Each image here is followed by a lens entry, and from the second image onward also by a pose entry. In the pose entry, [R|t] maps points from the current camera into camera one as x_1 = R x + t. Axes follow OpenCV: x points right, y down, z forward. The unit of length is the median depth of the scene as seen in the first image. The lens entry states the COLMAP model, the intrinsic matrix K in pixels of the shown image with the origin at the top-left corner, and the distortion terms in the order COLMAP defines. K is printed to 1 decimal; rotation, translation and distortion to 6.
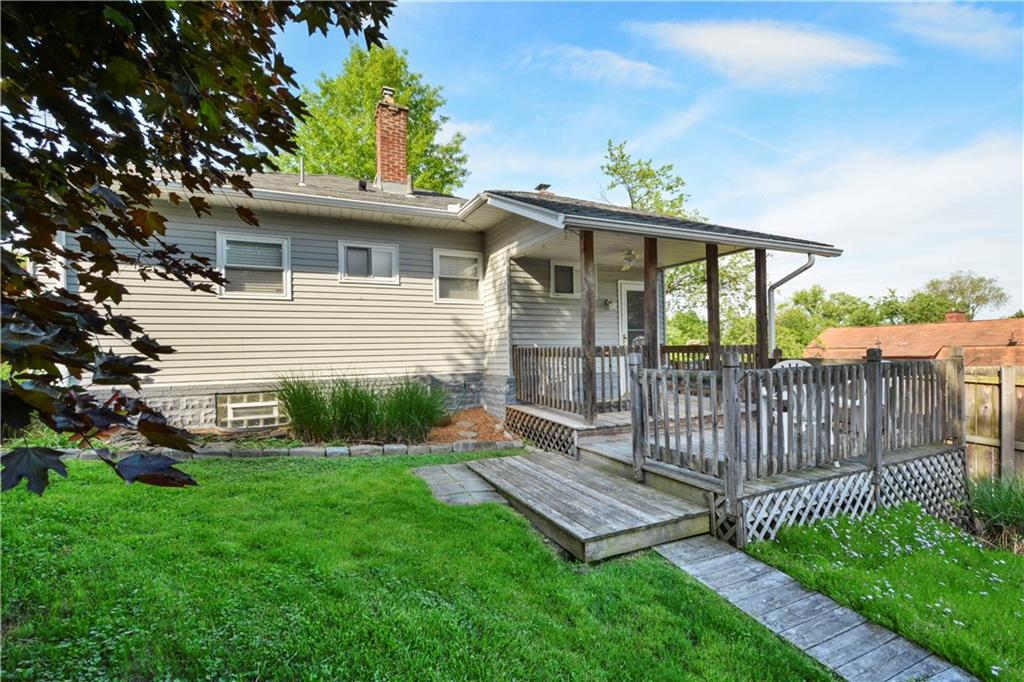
lens RADIAL K [[446.8, 0, 514.0], [0, 446.8, 335.5], [0, 0, 1]] dist [0.000171, -0.000089]
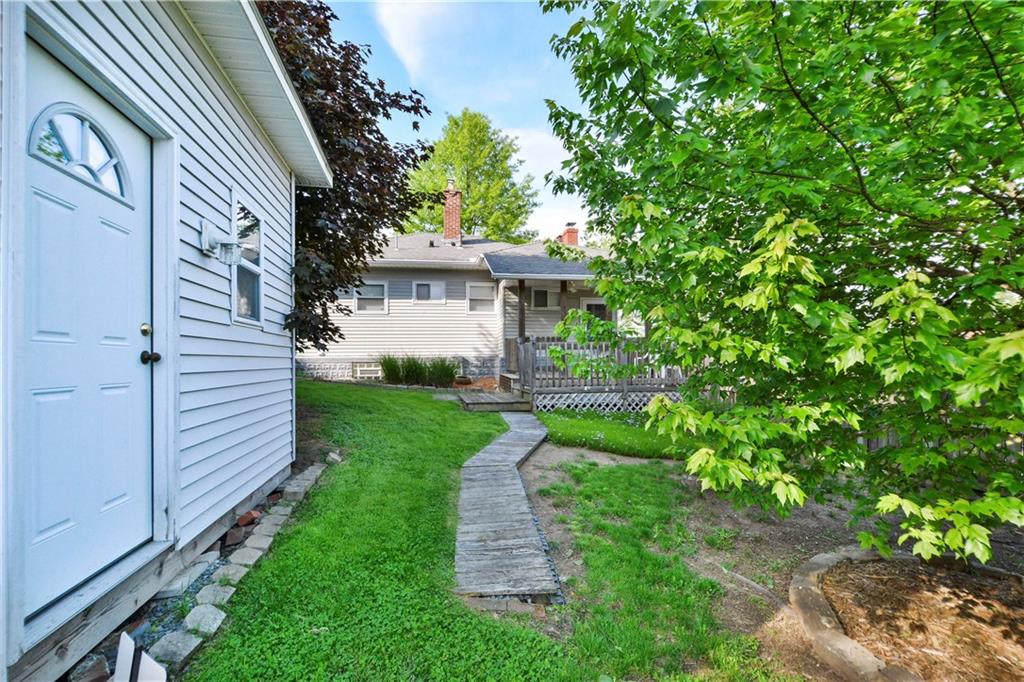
lens RADIAL K [[460.9, 0, 507.7], [0, 460.9, 337.6], [0, 0, 1]] dist [-0.000121, -0.000486]
pose [[0.962484, -0.001519, -0.271334, 0.468712], [-0.001972, 0.999919, -0.012592, 0.038573], [0.271331, 0.012655, 0.962403, -0.665373]]
